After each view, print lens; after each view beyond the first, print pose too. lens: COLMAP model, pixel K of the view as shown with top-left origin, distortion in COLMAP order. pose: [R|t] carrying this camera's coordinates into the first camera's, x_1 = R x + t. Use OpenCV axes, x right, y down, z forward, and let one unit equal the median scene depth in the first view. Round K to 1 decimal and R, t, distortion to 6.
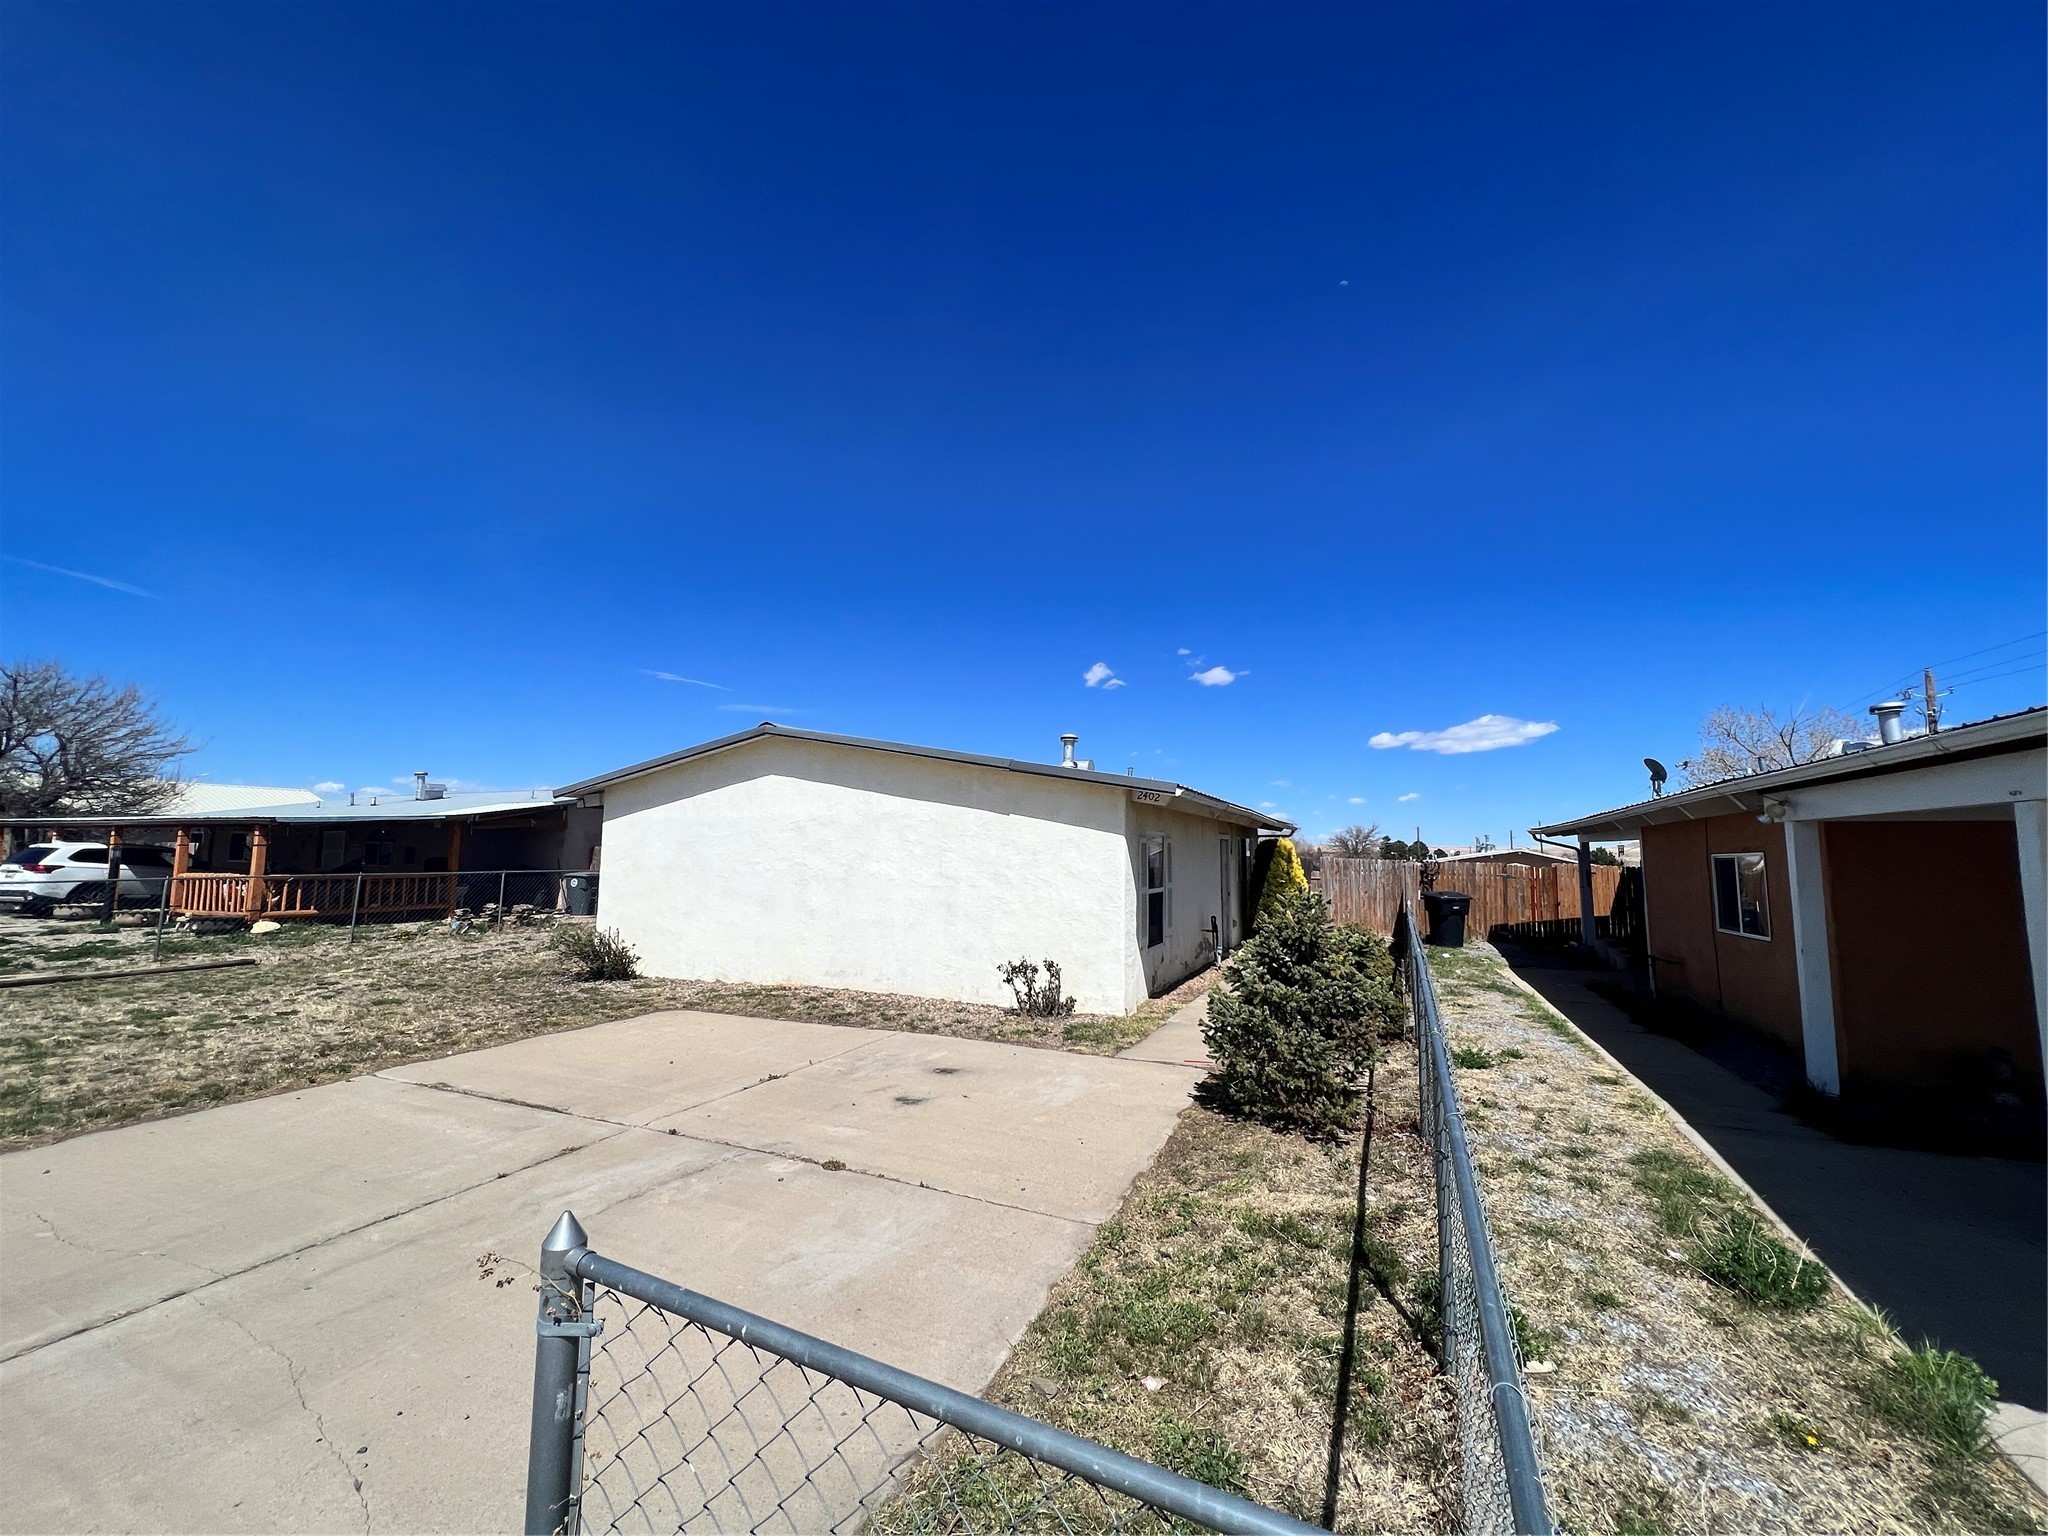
lens RADIAL K [[818.1, 0, 1027.1], [0, 818.1, 762.8], [0, 0, 1]] dist [-0.001119, 0.000225]
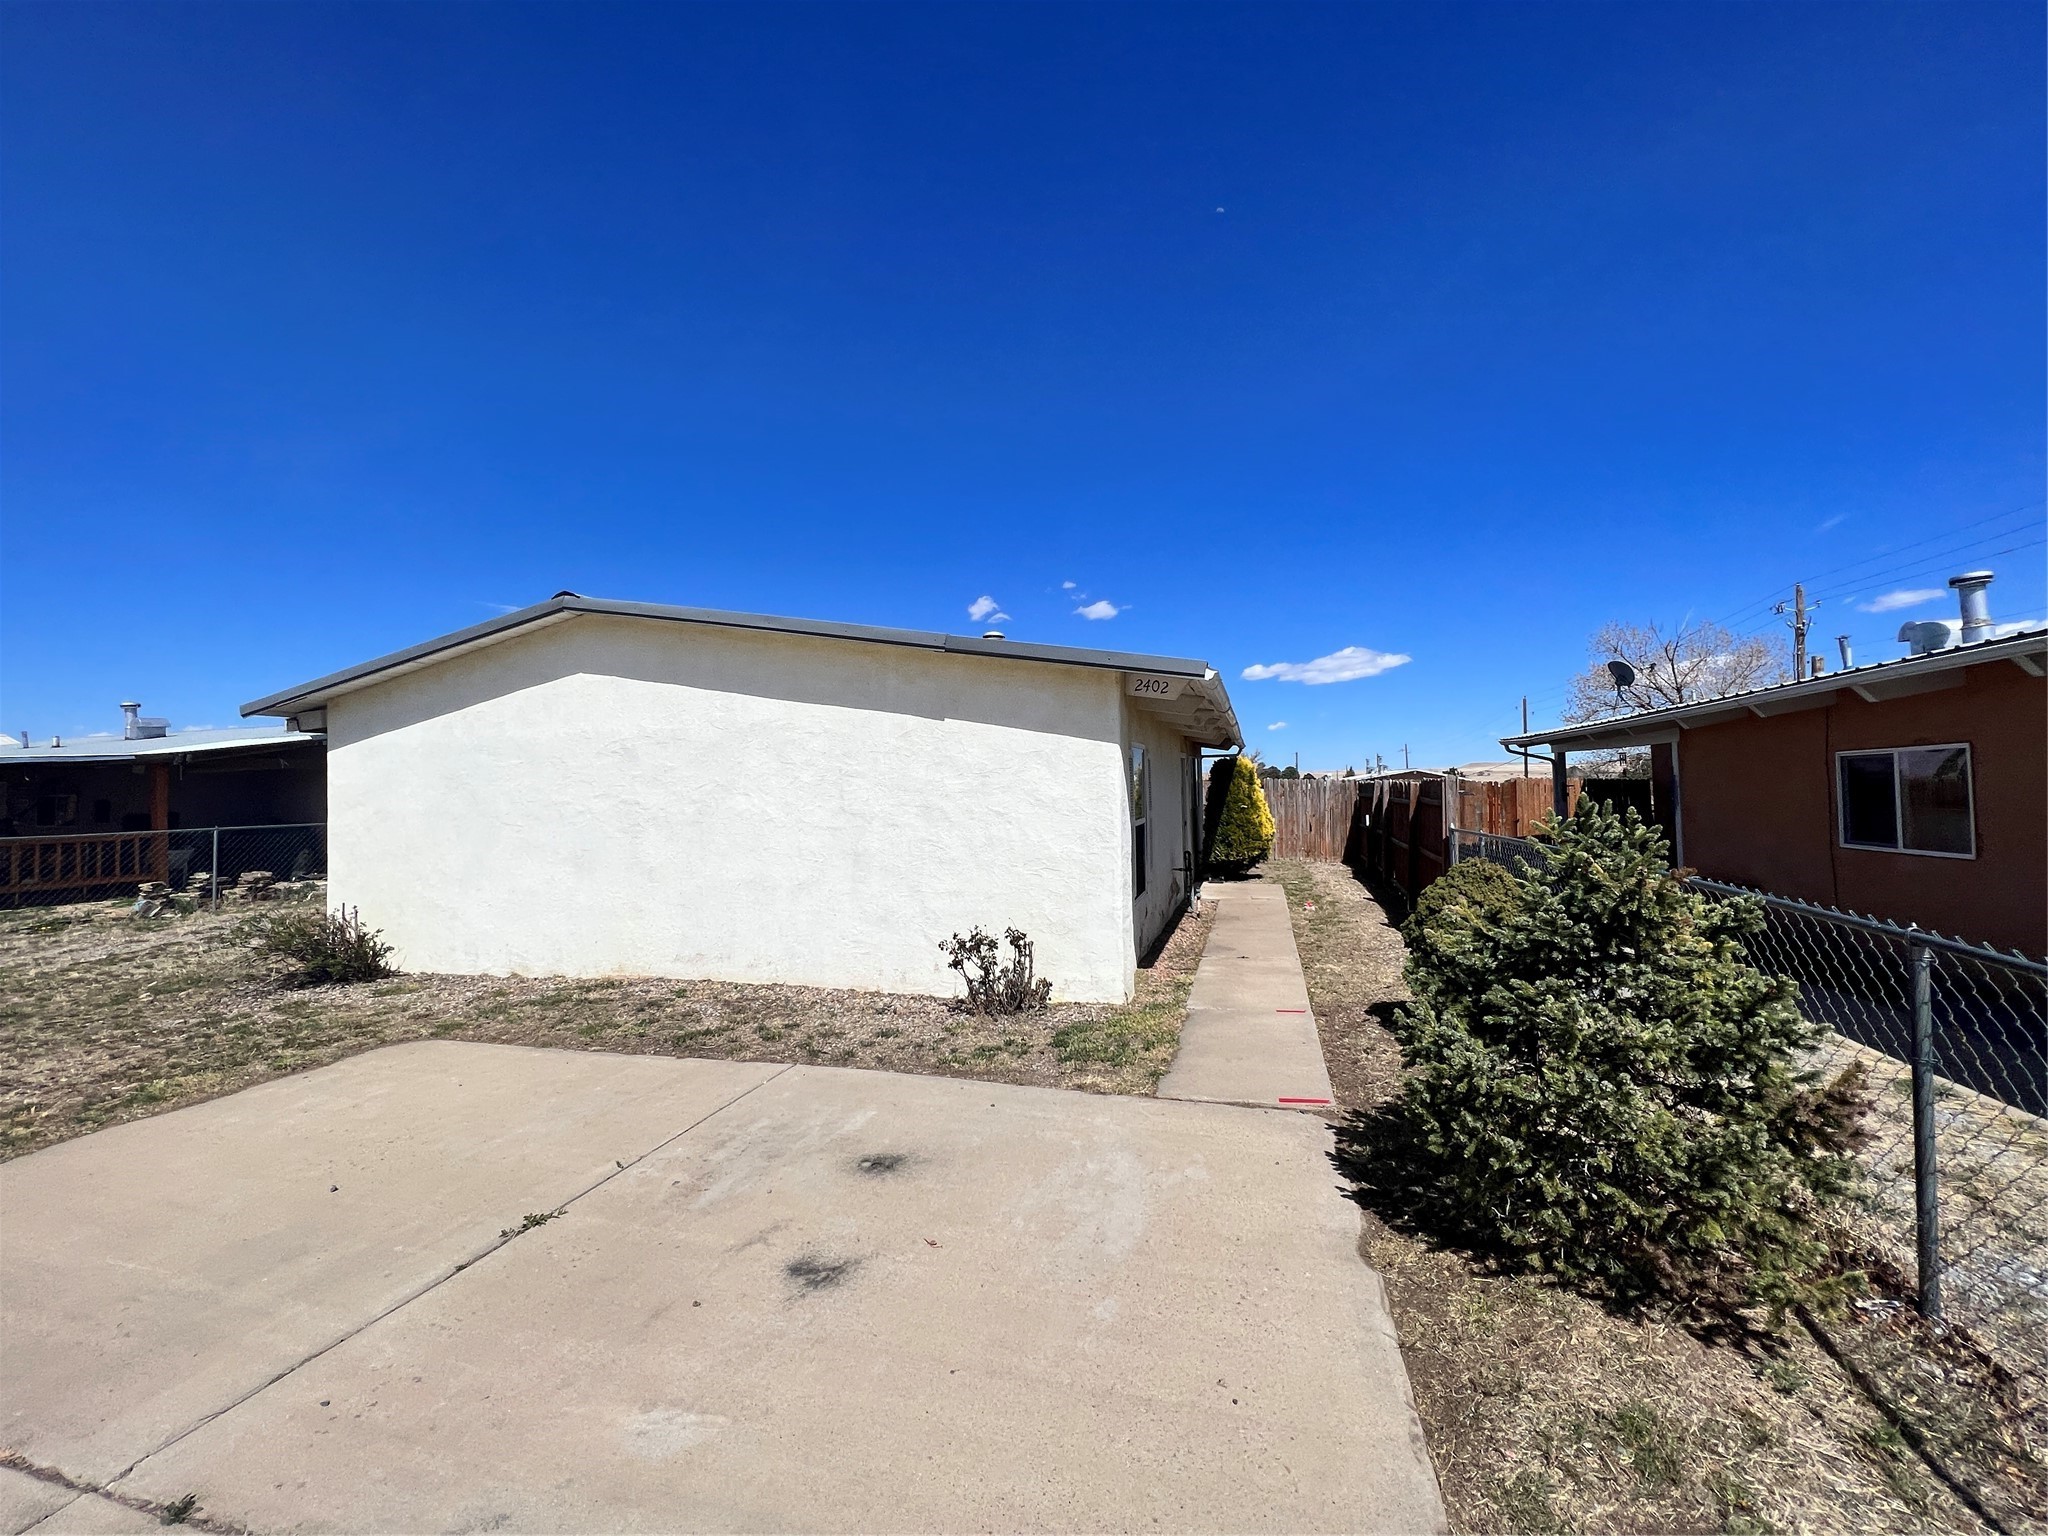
lens RADIAL K [[819.6, 0, 1027.8], [0, 819.6, 762.4], [0, 0, 1]] dist [-0.001732, 0.000103]
pose [[0.989896, -0.025294, 0.139520, -0.043669], [0.014252, 0.996727, 0.079581, 0.041148], [-0.141076, -0.076788, 0.987016, 0.282657]]
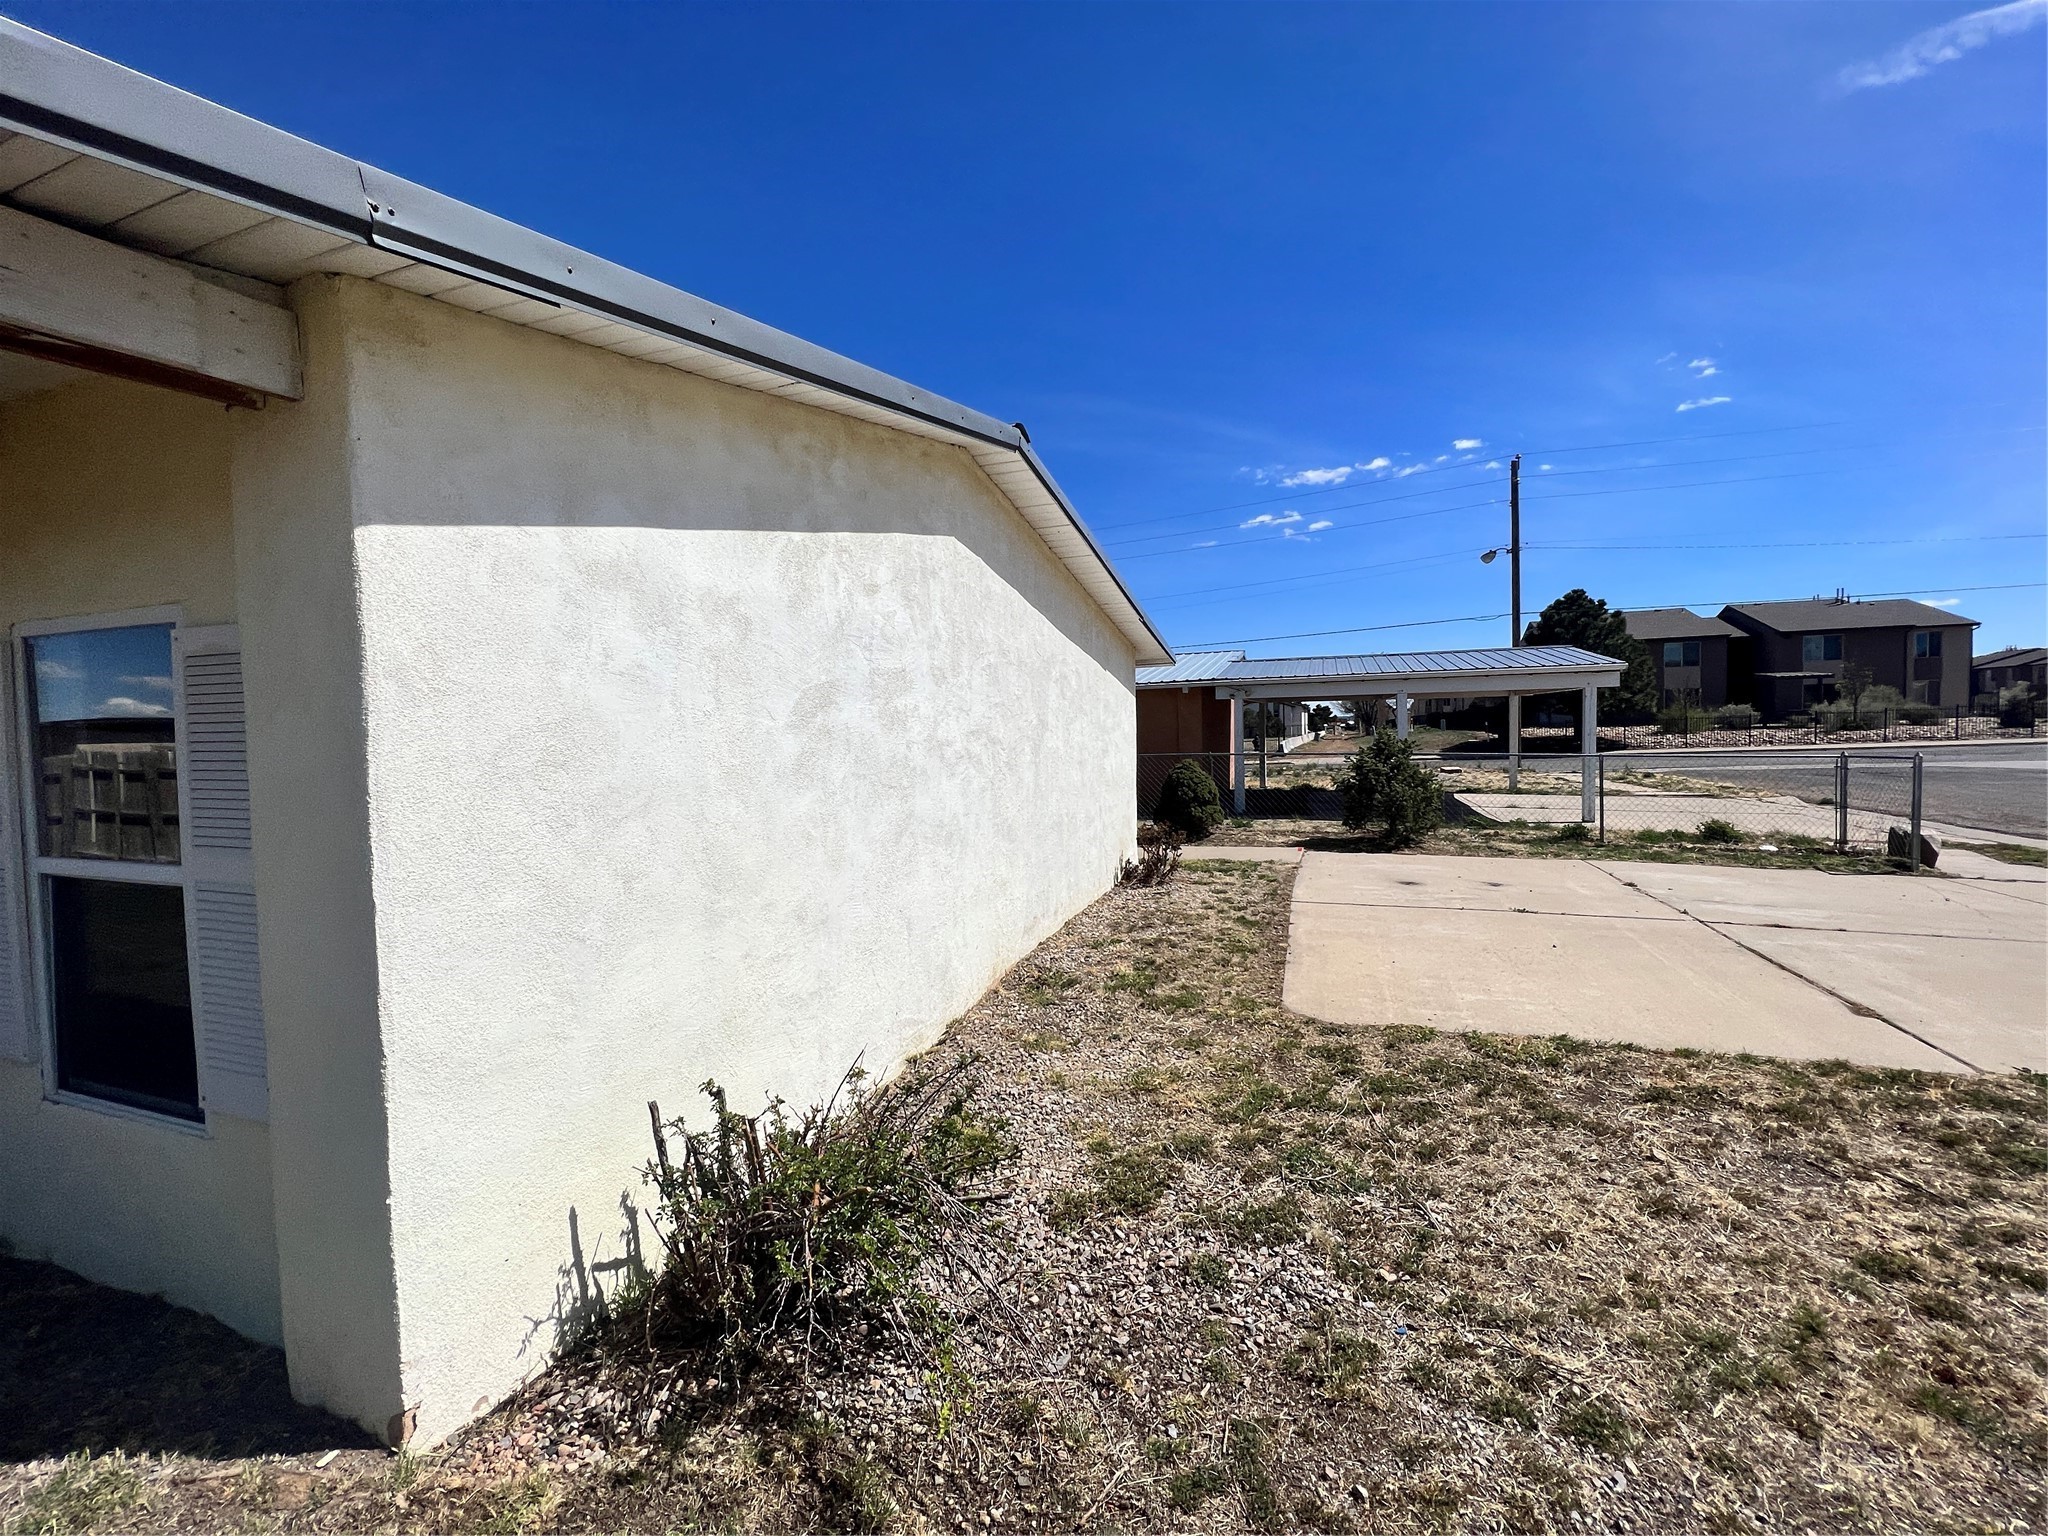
lens RADIAL K [[818.1, 0, 1027.1], [0, 818.1, 762.8], [0, 0, 1]] dist [-0.001119, 0.000225]
pose [[-0.080106, -0.054677, 0.995286, -0.773397], [-0.085694, 0.995175, 0.047774, 0.111797], [-0.993096, -0.081463, -0.084406, 1.022267]]
